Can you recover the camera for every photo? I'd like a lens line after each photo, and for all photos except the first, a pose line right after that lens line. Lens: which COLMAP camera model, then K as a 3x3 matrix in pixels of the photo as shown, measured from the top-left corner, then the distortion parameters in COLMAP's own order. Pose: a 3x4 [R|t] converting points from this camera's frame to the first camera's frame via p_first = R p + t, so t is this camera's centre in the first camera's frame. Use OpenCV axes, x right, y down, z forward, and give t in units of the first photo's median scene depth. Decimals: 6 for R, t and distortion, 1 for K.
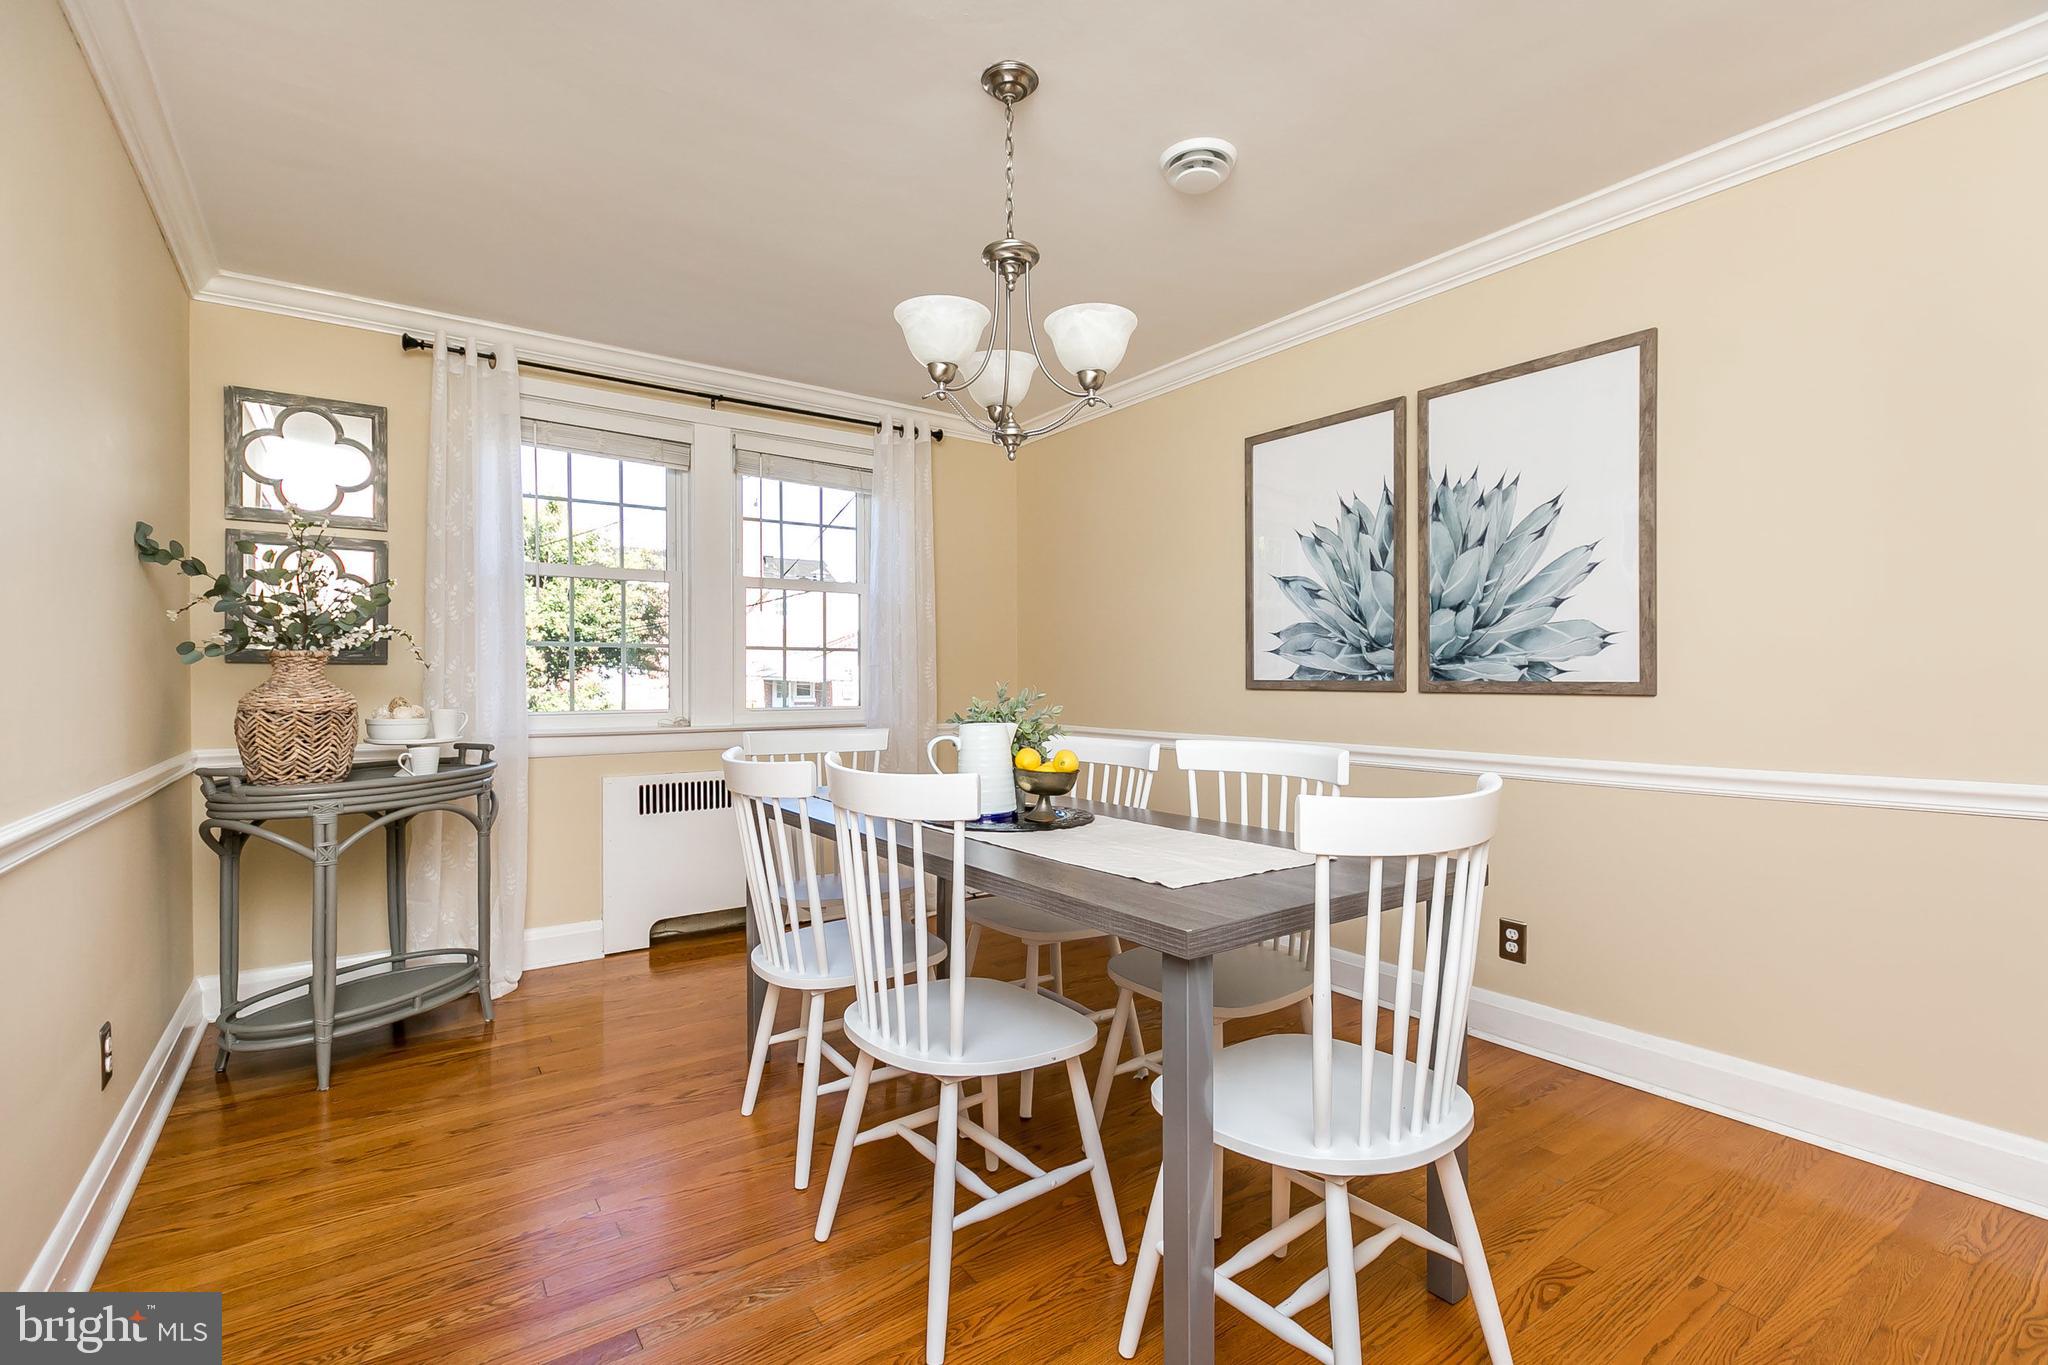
lens RADIAL K [[940.2, 0, 1024.0], [0, 940.2, 682.5], [0, 0, 1]] dist [0.000207, -0.000204]
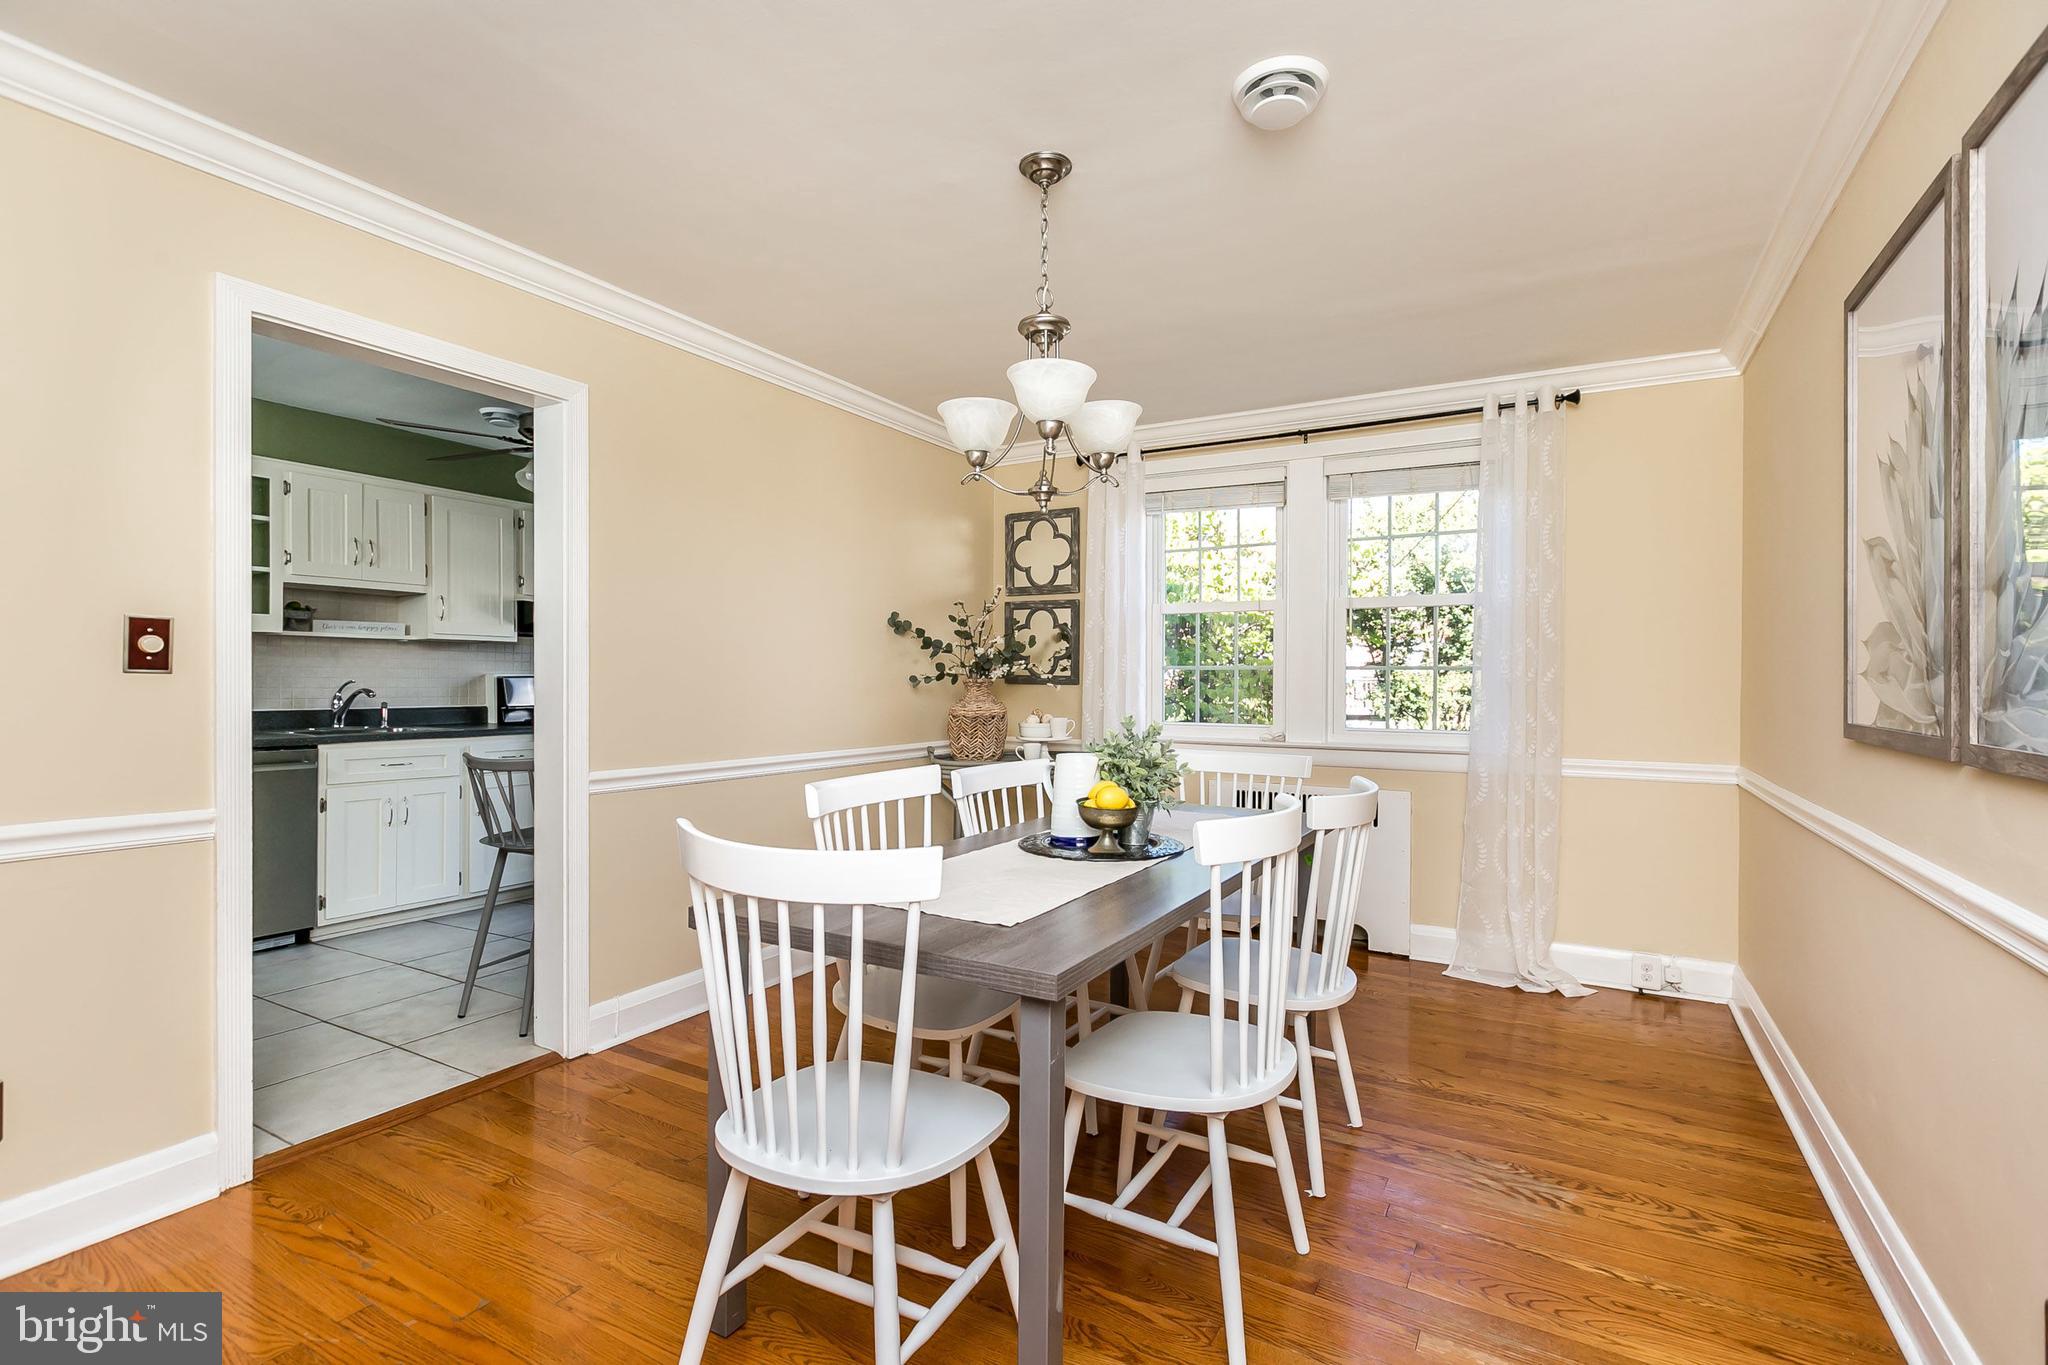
lens RADIAL K [[940.2, 0, 1024.0], [0, 940.2, 682.5], [0, 0, 1]] dist [0.000207, -0.000204]
pose [[0.391731, 0.009184, -0.920034, 0.653568], [-0.008582, 0.999943, 0.006327, -0.030746], [0.920040, 0.005417, 0.391788, 0.365174]]
